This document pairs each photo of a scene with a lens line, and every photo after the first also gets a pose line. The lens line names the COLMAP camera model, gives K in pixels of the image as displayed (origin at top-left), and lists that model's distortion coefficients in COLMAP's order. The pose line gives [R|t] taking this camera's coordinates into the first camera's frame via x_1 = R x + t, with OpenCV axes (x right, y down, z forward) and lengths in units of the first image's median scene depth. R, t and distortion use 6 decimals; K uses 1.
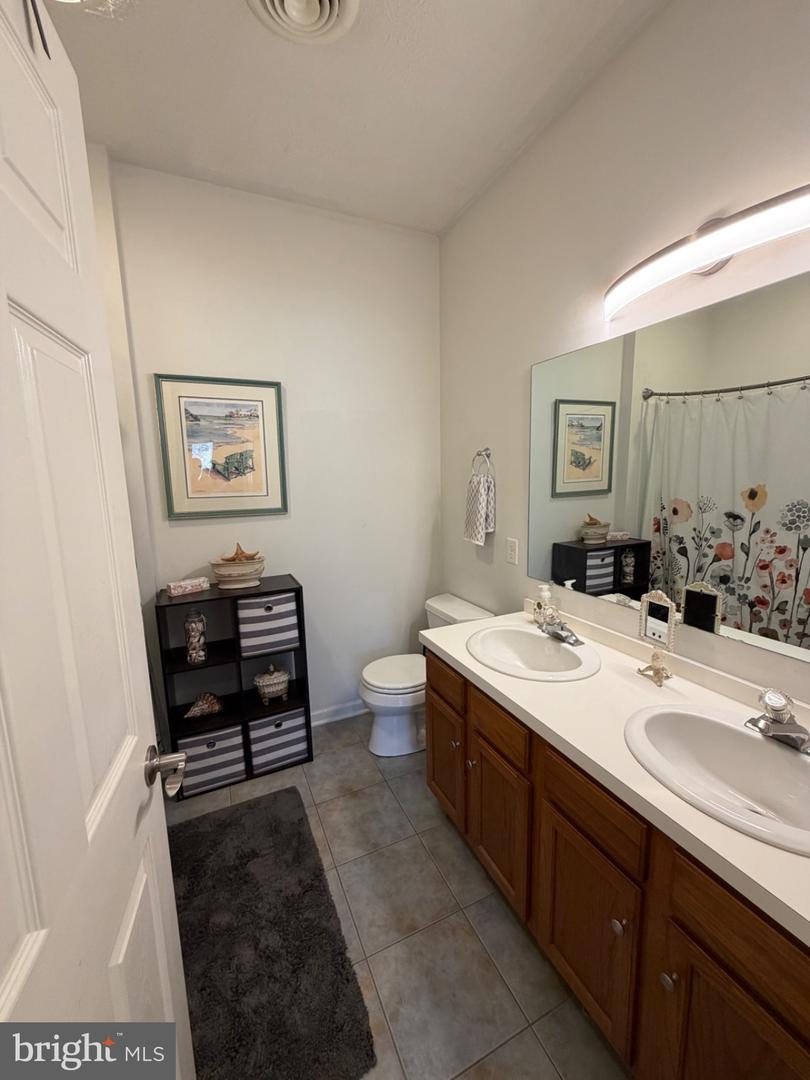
lens RADIAL K [[431.4, 0, 405.0], [0, 431.4, 540.0], [0, 0, 1]] dist [0.000522, 0.000344]
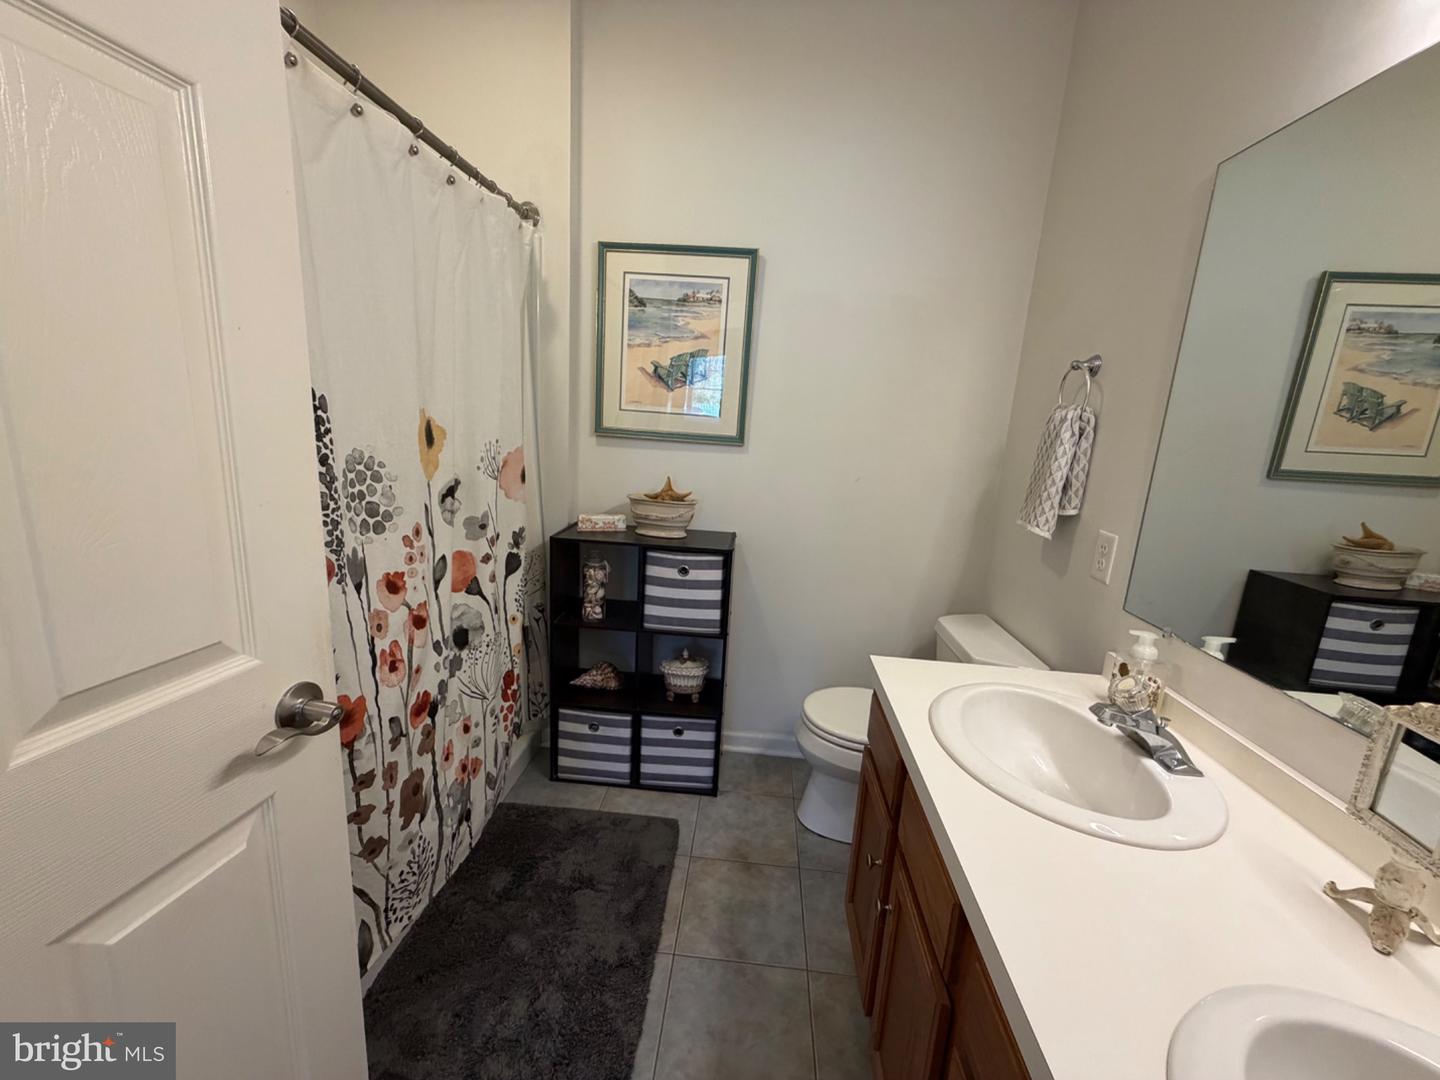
lens RADIAL K [[575.2, 0, 717.3], [0, 575.2, 540.7], [0, 0, 1]] dist [0.000522, 0.000344]
pose [[0.869747, 0.174899, -0.461465, 0.158104], [-0.153932, 0.984586, 0.083044, 0.020786], [0.468876, -0.001194, 0.883263, 0.176964]]
